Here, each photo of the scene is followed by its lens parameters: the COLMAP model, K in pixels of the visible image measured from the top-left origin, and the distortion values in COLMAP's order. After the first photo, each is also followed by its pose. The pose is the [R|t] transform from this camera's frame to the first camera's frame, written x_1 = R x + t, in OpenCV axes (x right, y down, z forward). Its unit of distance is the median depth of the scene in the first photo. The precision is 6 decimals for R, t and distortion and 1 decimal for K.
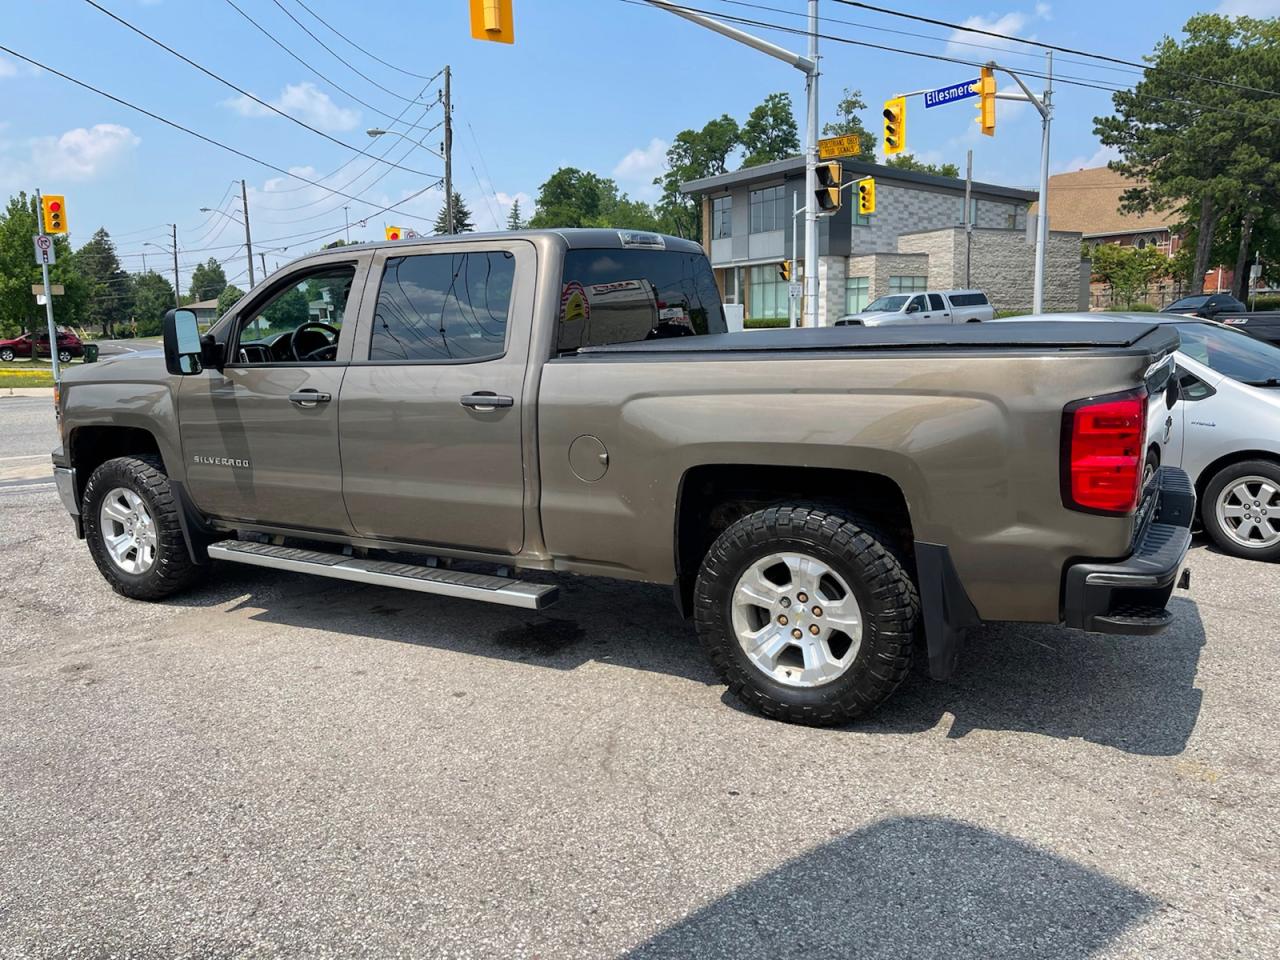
lens RADIAL K [[972.9, 0, 631.7], [0, 972.9, 484.0], [0, 0, 1]] dist [0.076432, -0.105678]
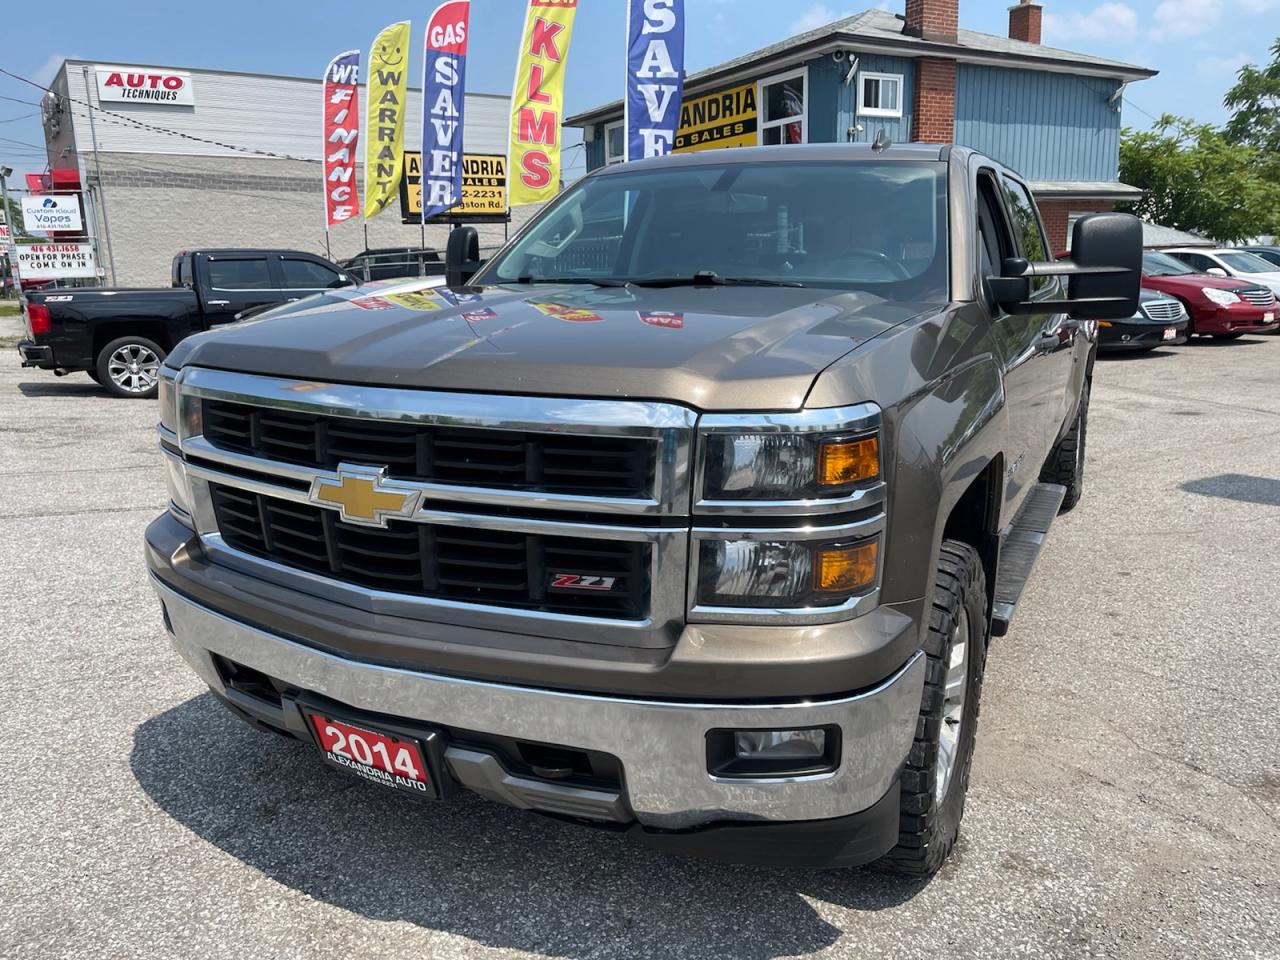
lens RADIAL K [[972.9, 0, 638.0], [0, 972.9, 484.3], [0, 0, 1]] dist [0.076432, -0.105678]
pose [[-0.050349, -0.188316, 0.980817, -0.961930], [0.188714, 0.962578, 0.194501, -0.169075], [-0.980740, 0.194887, -0.012927, 1.177383]]
